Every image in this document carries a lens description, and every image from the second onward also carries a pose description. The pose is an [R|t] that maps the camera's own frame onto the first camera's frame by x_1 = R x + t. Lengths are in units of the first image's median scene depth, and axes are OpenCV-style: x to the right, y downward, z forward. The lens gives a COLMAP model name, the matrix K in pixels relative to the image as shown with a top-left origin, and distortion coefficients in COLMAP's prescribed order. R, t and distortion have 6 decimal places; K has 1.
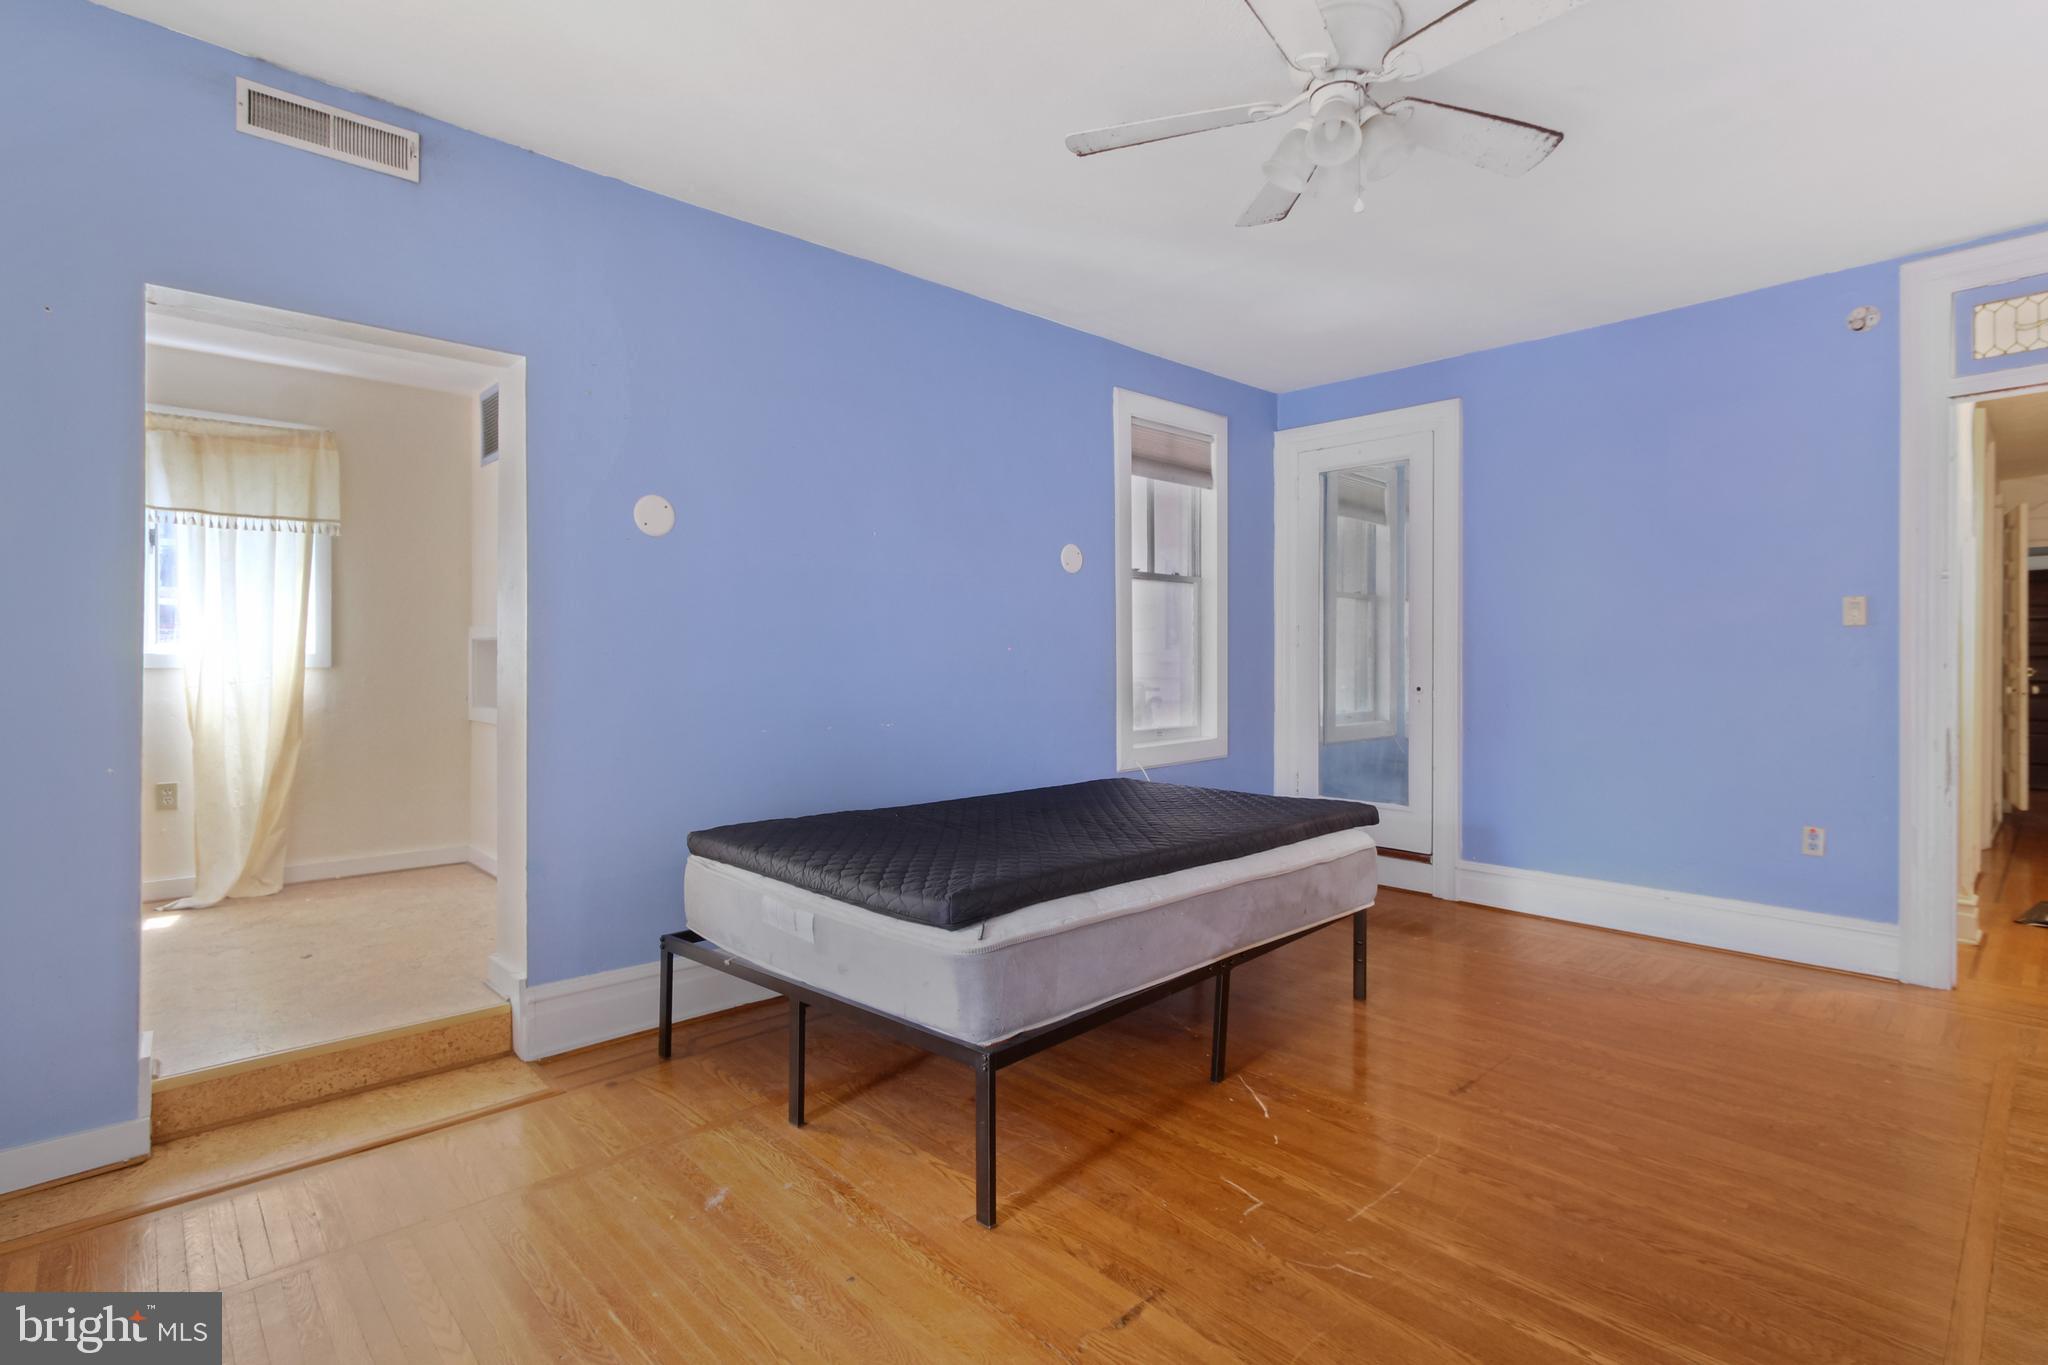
lens RADIAL K [[953.2, 0, 1020.8], [0, 953.2, 663.8], [0, 0, 1]] dist [-0.002860, -0.000379]
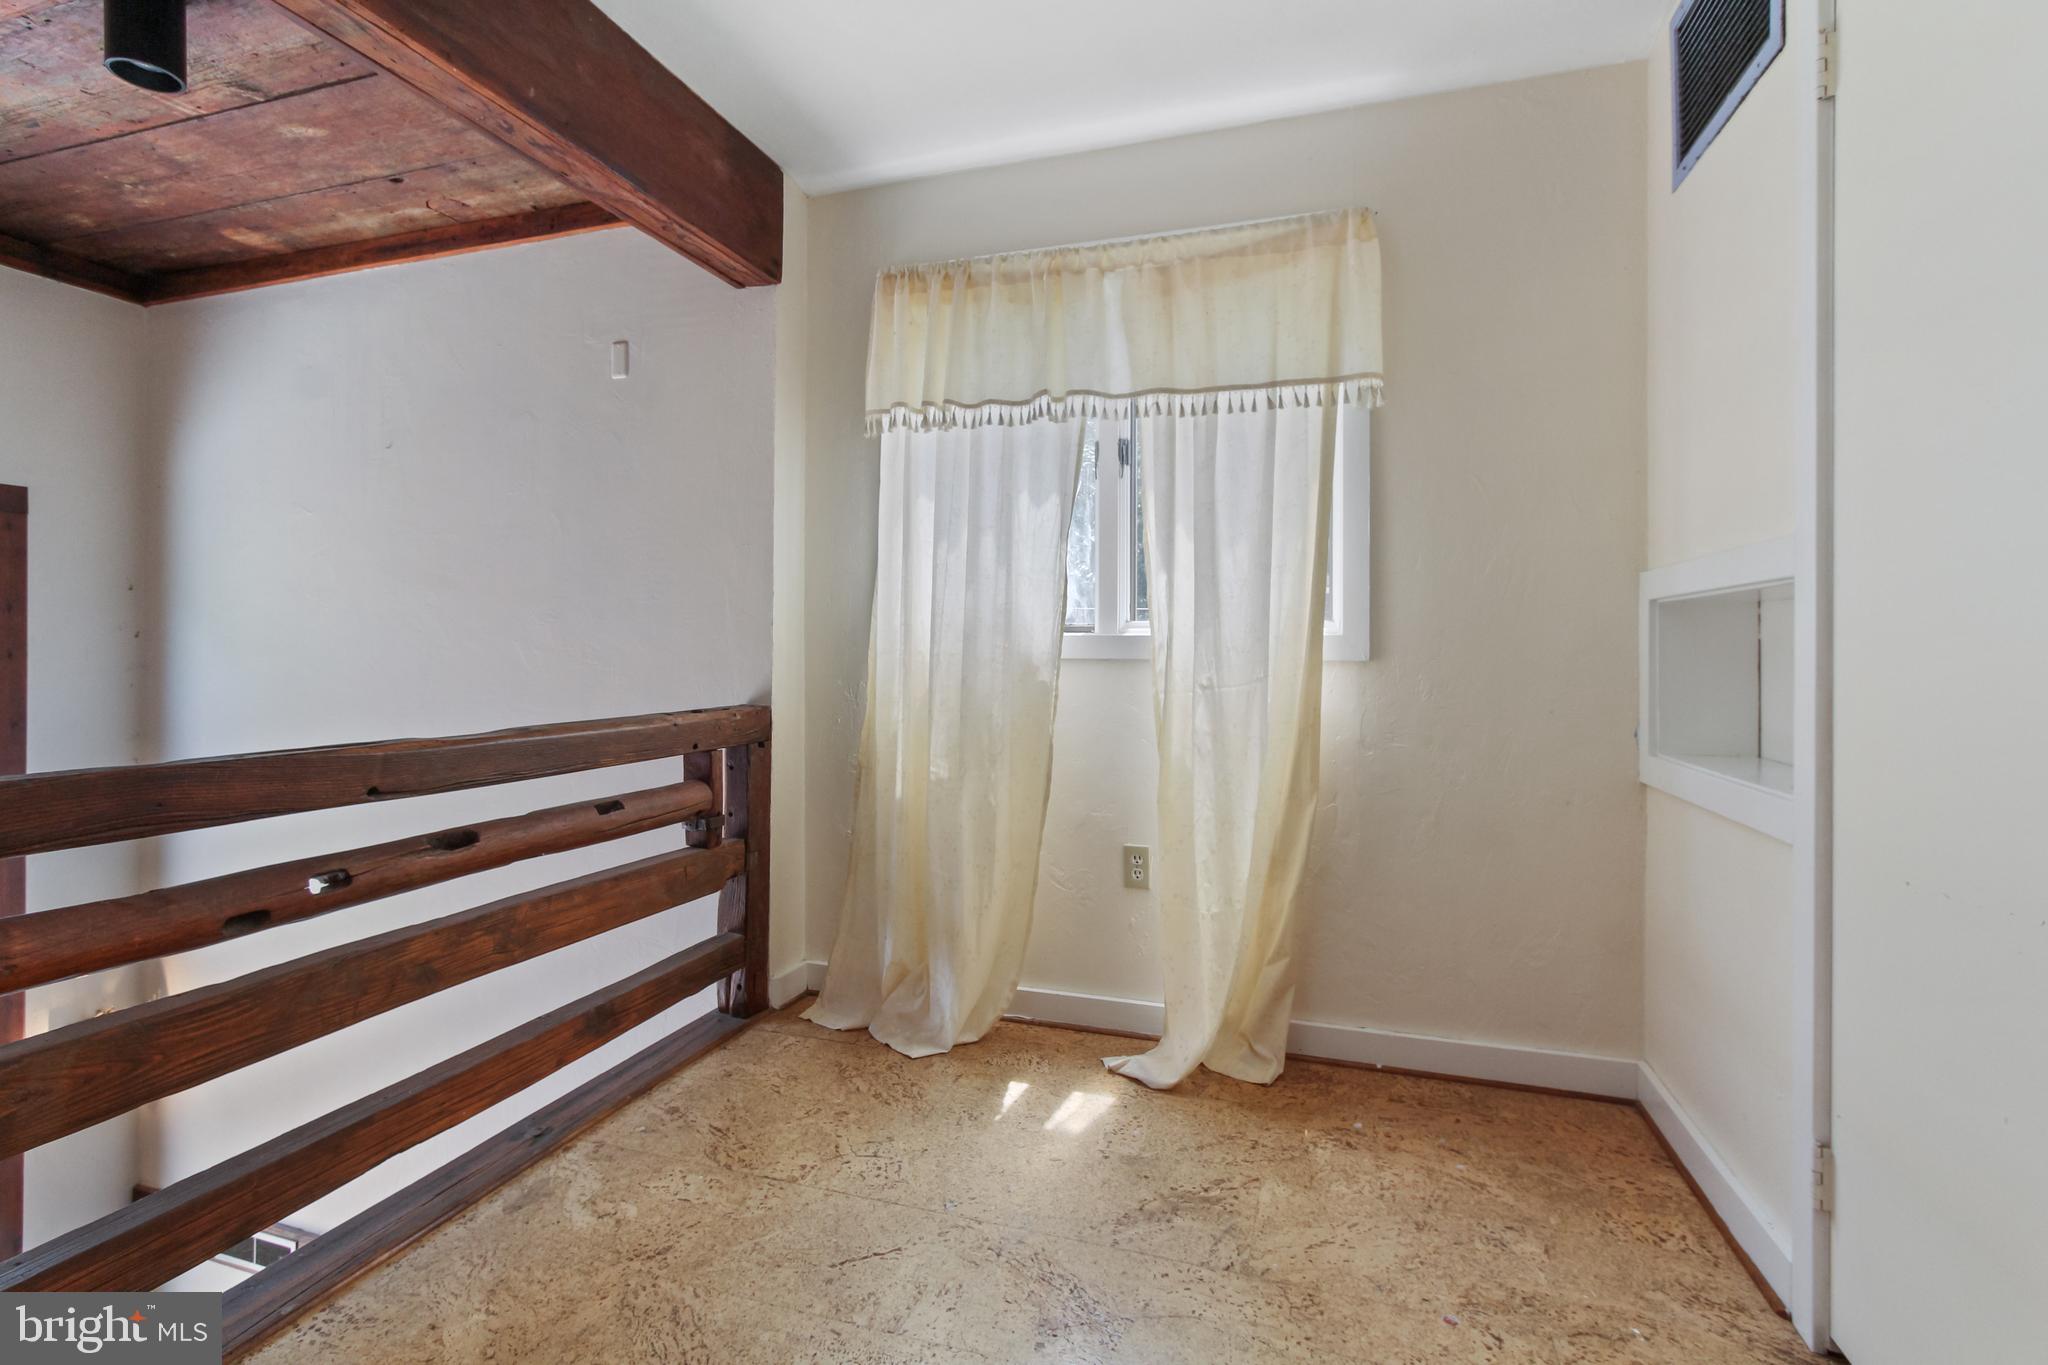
lens RADIAL K [[953.2, 0, 998.0], [0, 953.2, 646.8], [0, 0, 1]] dist [-0.002860, -0.000379]
pose [[0.476676, -0.004167, -0.879069, -0.383079], [-0.006238, 0.999948, -0.008123, 0.001637], [0.879057, 0.009355, 0.476625, 0.605513]]
